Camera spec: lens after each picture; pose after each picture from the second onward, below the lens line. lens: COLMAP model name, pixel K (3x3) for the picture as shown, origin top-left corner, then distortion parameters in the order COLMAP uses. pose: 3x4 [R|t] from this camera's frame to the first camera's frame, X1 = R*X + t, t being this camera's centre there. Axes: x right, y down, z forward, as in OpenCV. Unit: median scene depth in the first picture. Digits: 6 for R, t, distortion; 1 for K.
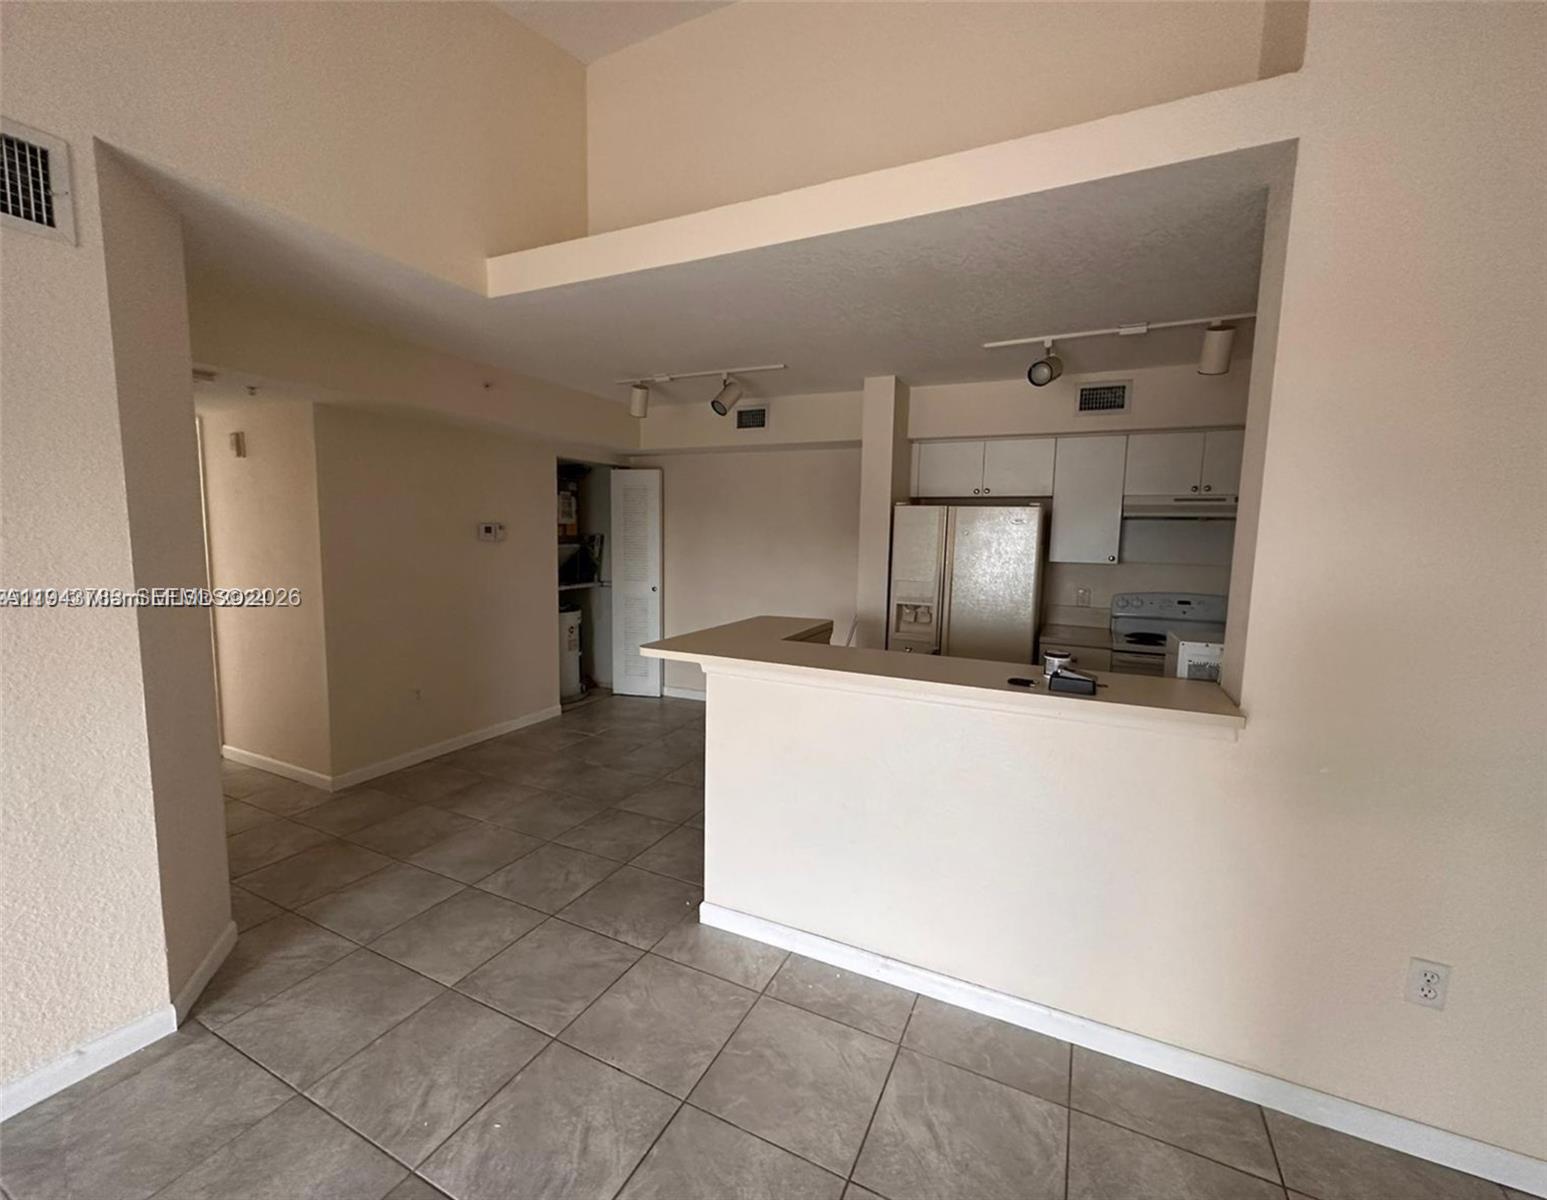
lens RADIAL K [[648.3, 0, 773.5], [0, 648.3, 600.0], [0, 0, 1]] dist [0.002135, 0.000029]
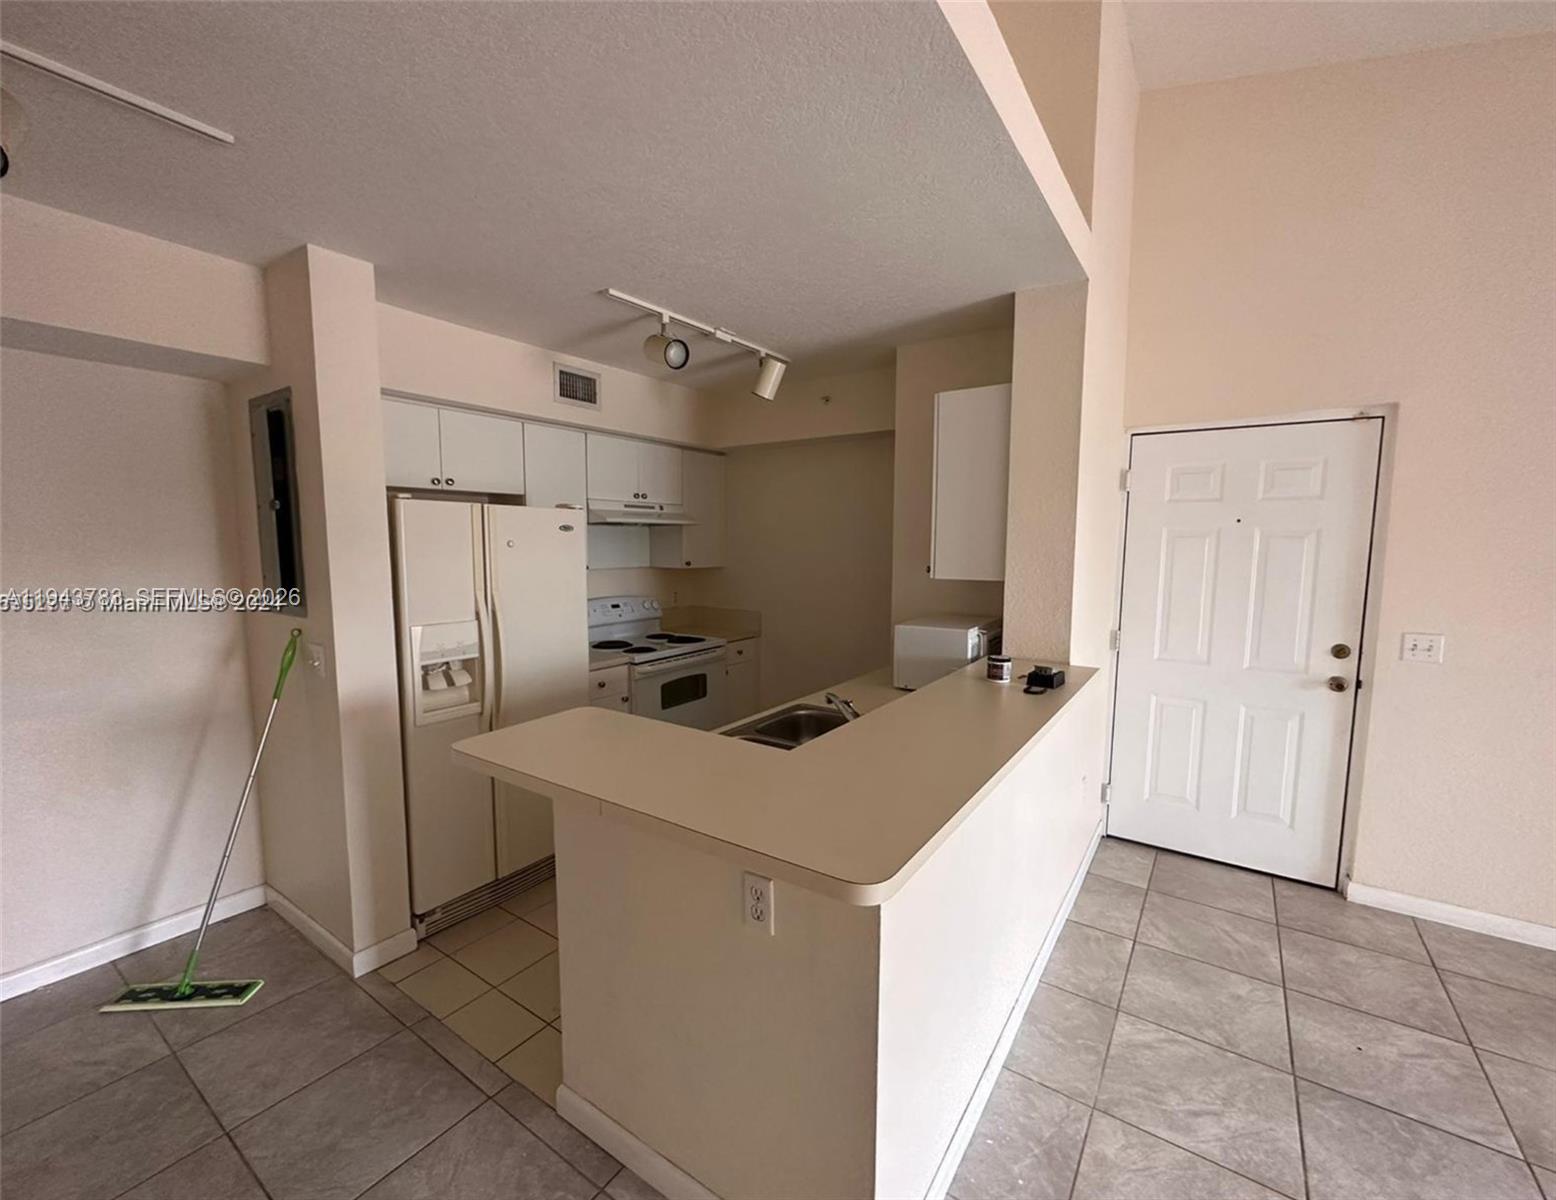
lens RADIAL K [[652.1, 0, 778.0], [0, 652.1, 600.0], [0, 0, 1]] dist [0.002135, 0.000029]
pose [[0.160655, -0.106285, 0.981271, -0.360178], [0.105920, 0.990300, 0.089922, -0.077326], [-0.981311, 0.089490, 0.170355, 0.623681]]
